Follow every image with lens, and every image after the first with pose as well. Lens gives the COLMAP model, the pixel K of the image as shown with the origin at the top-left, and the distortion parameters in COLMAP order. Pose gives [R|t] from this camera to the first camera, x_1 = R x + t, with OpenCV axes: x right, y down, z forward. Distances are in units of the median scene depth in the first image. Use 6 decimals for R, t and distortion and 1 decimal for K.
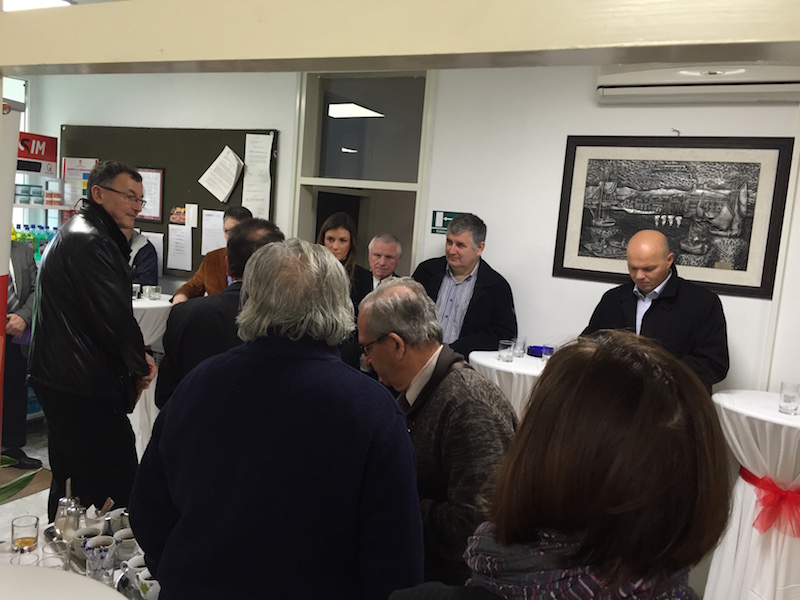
lens RADIAL K [[685.3, 0, 400.2], [0, 685.3, 293.9], [0, 0, 1]] dist [0.062620, -0.067318]
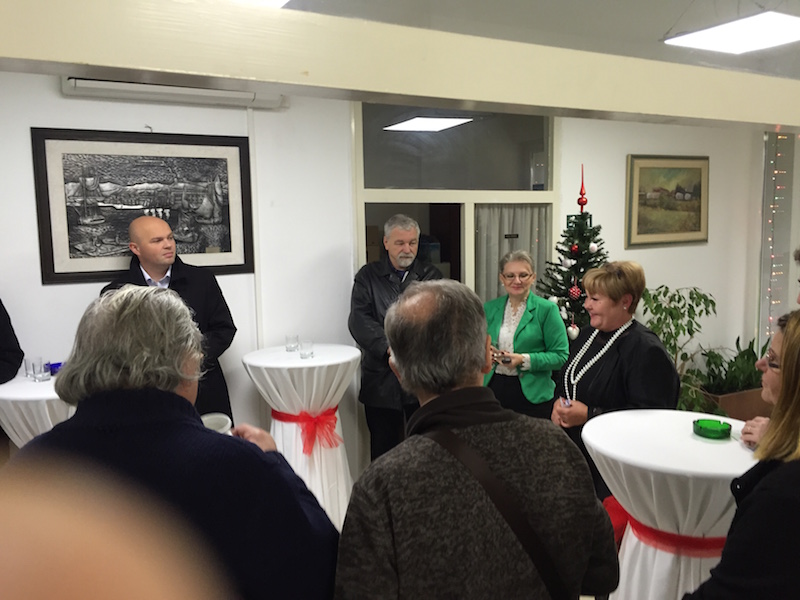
lens RADIAL K [[680.0, 0, 405.0], [0, 680.0, 300.8], [0, 0, 1]] dist [0.091307, -0.124446]
pose [[0.550934, -0.182604, 0.814326, -0.282291], [0.154464, 0.981221, 0.115525, -0.039543], [-0.820129, 0.062137, 0.568794, 0.111100]]
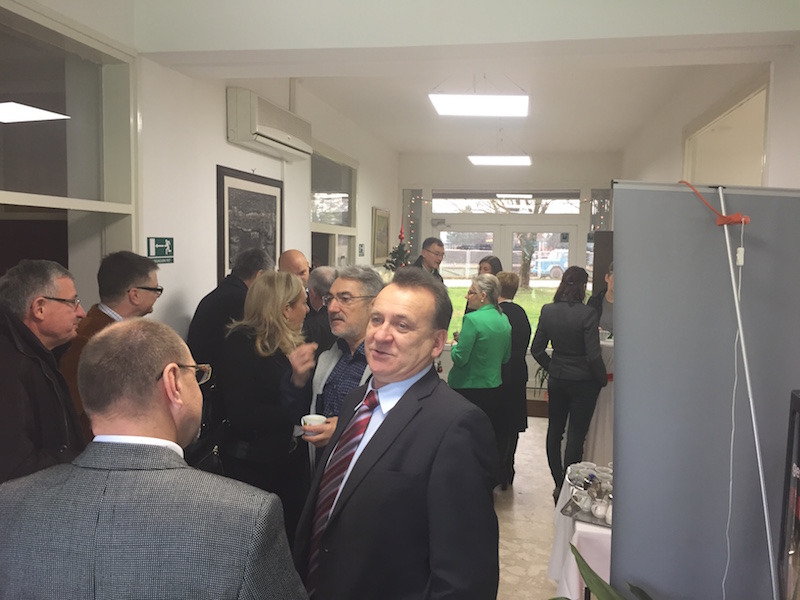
lens RADIAL K [[685.3, 0, 400.2], [0, 685.3, 293.9], [0, 0, 1]] dist [0.062620, -0.067318]
pose [[-0.277867, -0.153408, 0.948291, -1.005504], [0.060709, 0.982389, 0.176712, -0.218501], [-0.958699, 0.106672, -0.263660, 1.113105]]
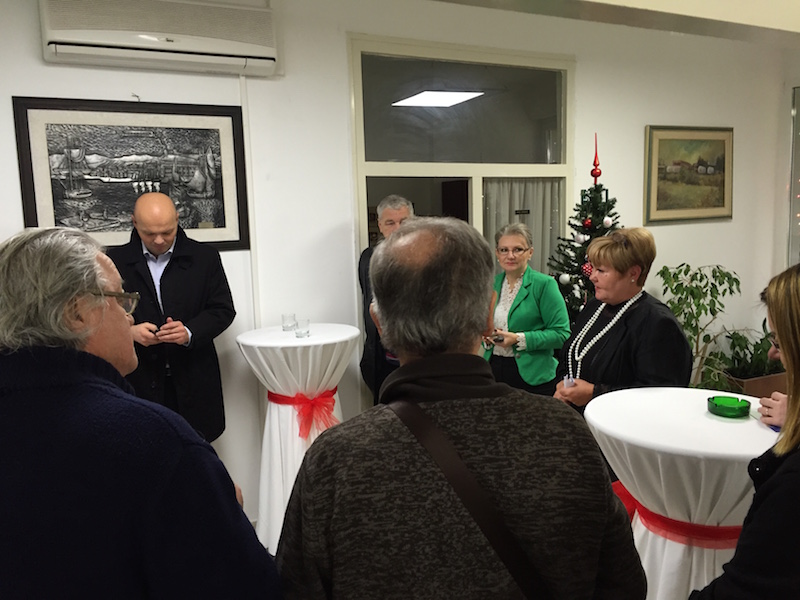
lens RADIAL K [[680.0, 0, 405.0], [0, 680.0, 300.8], [0, 0, 1]] dist [0.091307, -0.124446]
pose [[0.576849, -0.197920, 0.792510, -0.224212], [0.162635, 0.978606, 0.126017, -0.009565], [-0.800497, 0.056197, 0.596697, 0.115845]]
